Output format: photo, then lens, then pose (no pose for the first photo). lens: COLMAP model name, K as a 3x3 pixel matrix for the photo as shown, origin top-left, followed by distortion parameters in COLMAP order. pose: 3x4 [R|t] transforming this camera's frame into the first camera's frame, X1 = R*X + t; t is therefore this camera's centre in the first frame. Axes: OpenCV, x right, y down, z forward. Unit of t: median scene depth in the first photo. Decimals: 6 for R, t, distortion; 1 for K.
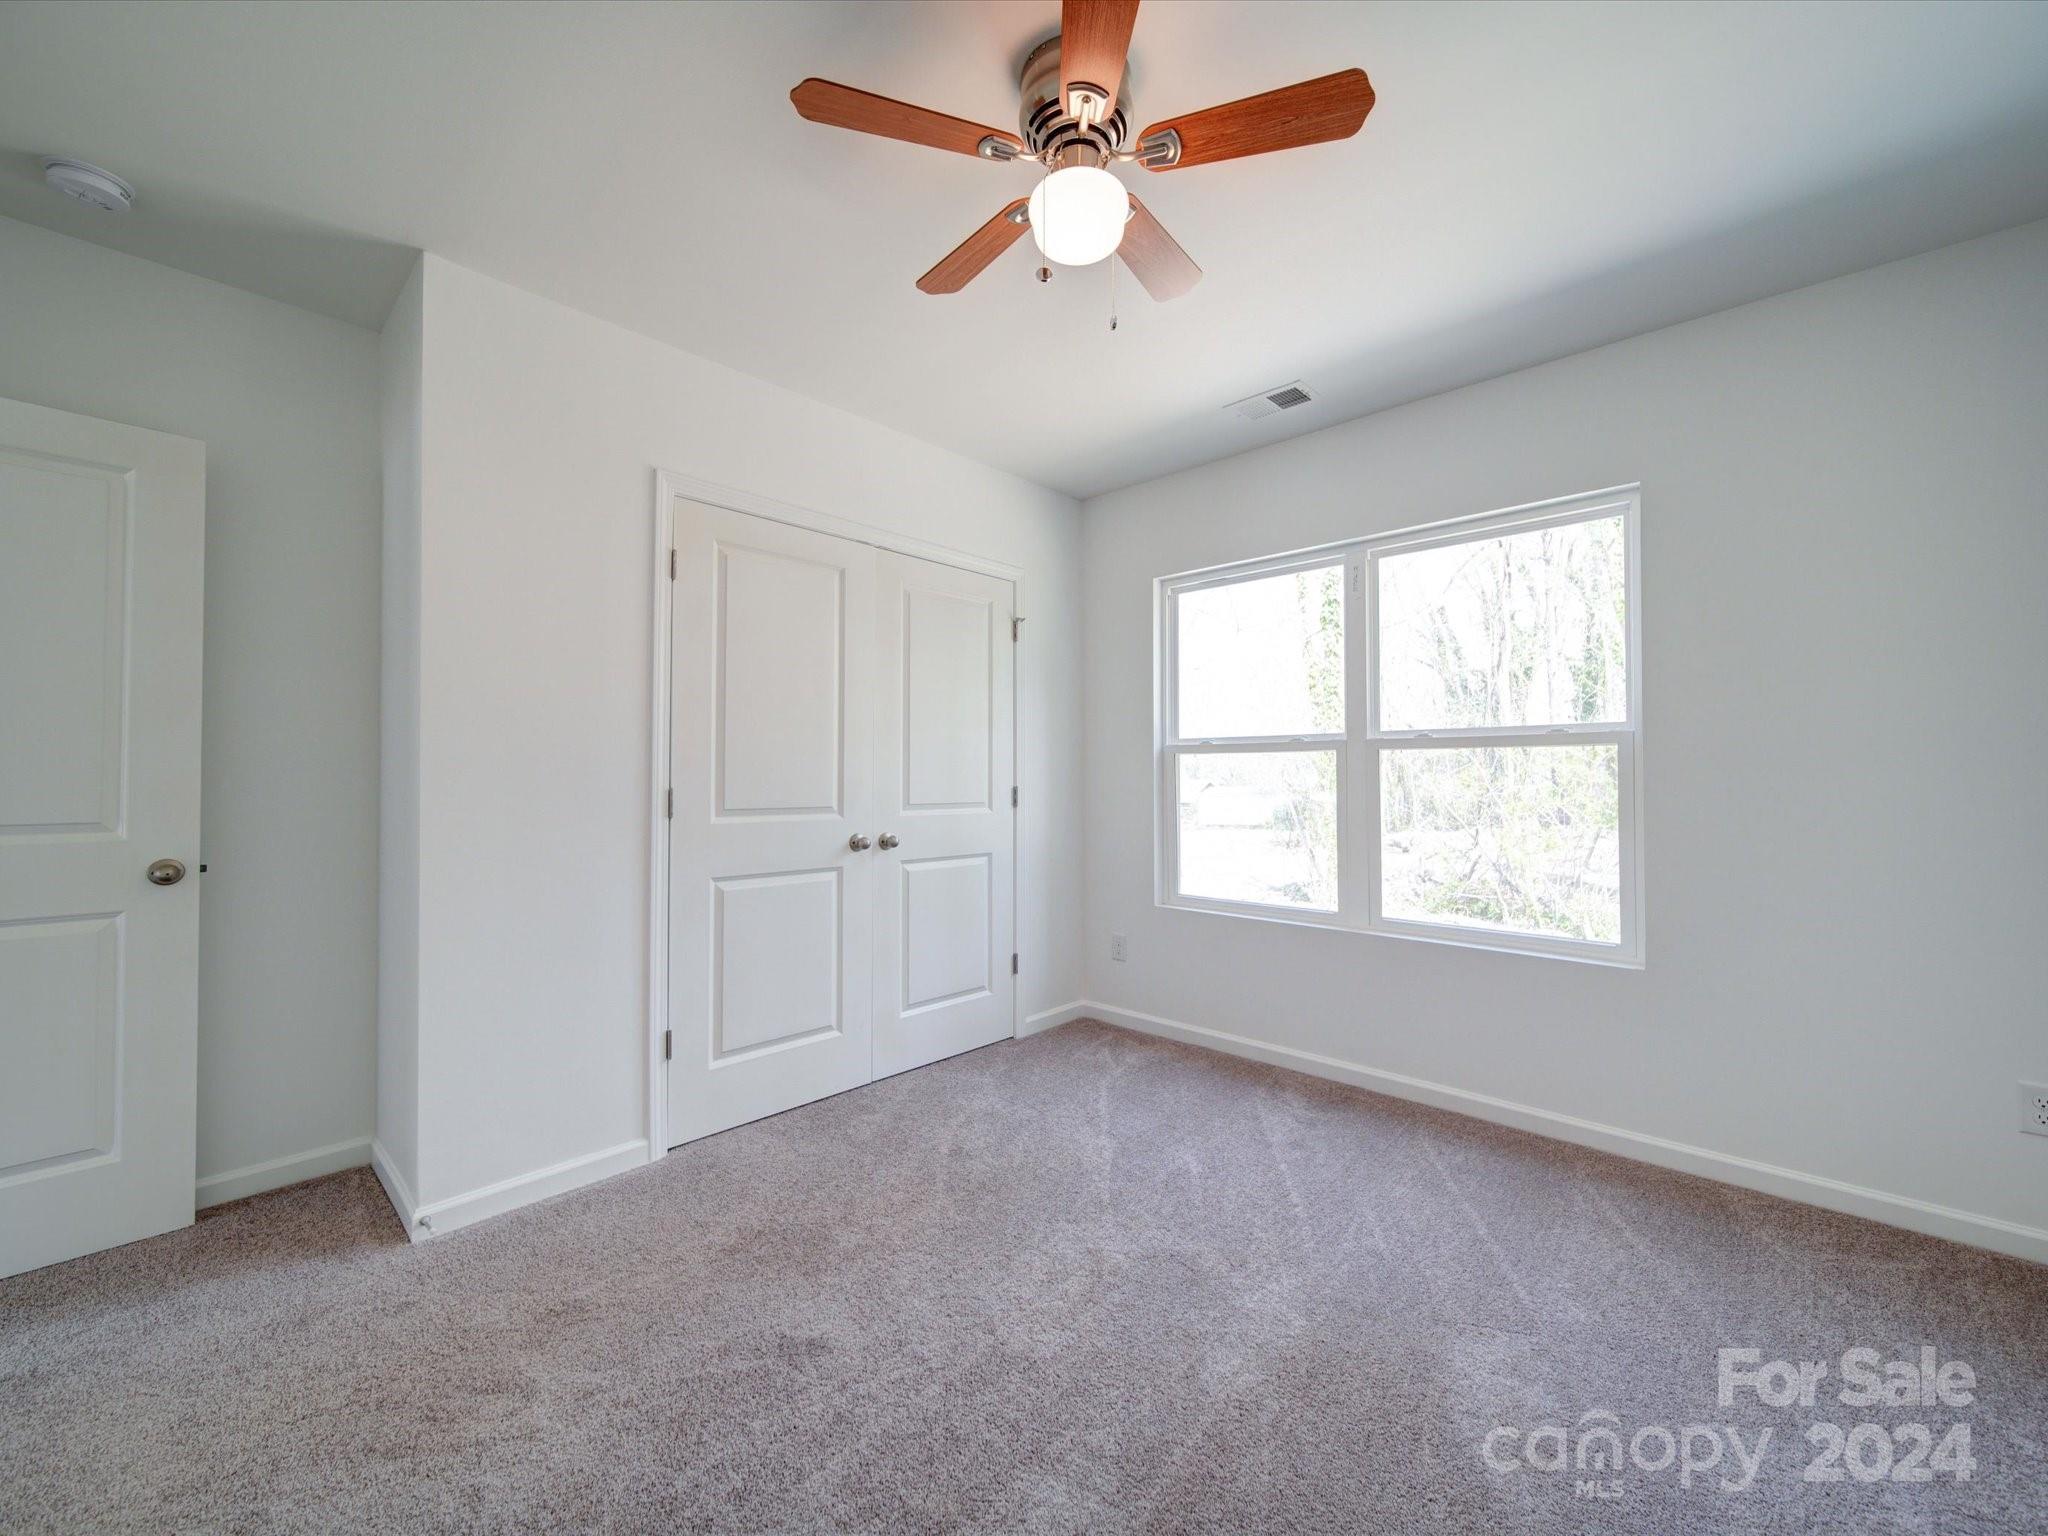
lens RADIAL K [[813.1, 0, 1035.5], [0, 813.1, 764.5], [0, 0, 1]] dist [-0.001123, -0.000854]
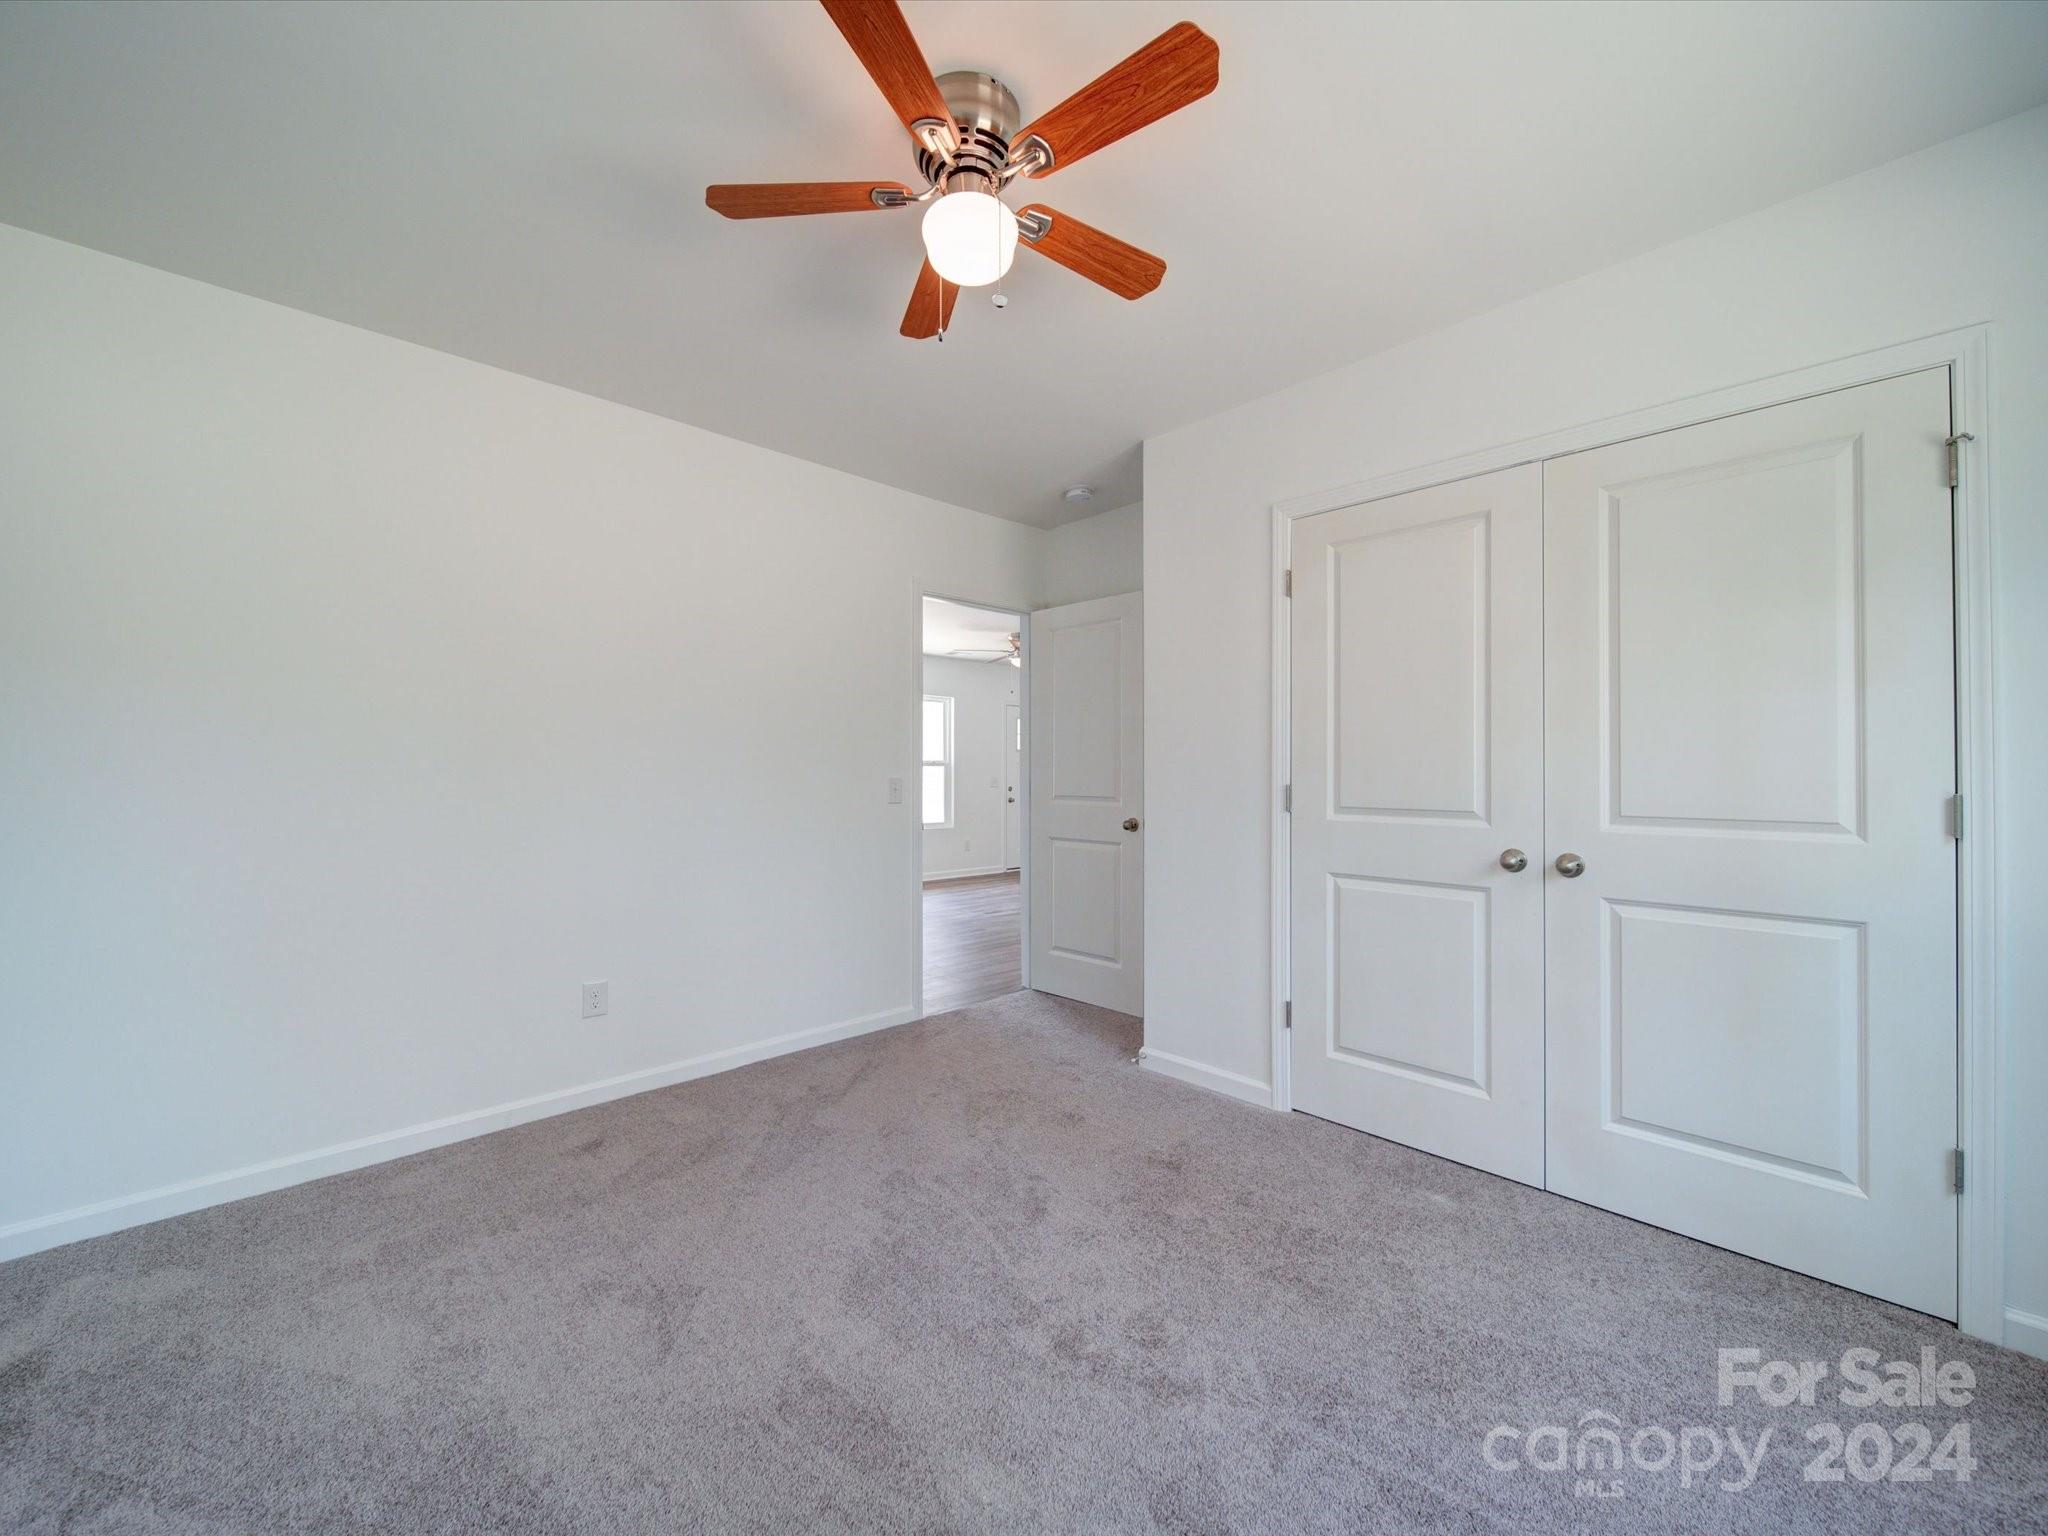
lens RADIAL K [[813.1, 0, 1025.8], [0, 813.1, 768.6], [0, 0, 1]] dist [-0.001123, -0.000854]
pose [[-0.058670, -0.006633, -0.998255, 0.595171], [0.016059, 0.999842, -0.007587, 0.007967], [0.998148, -0.016476, -0.058554, 0.613990]]
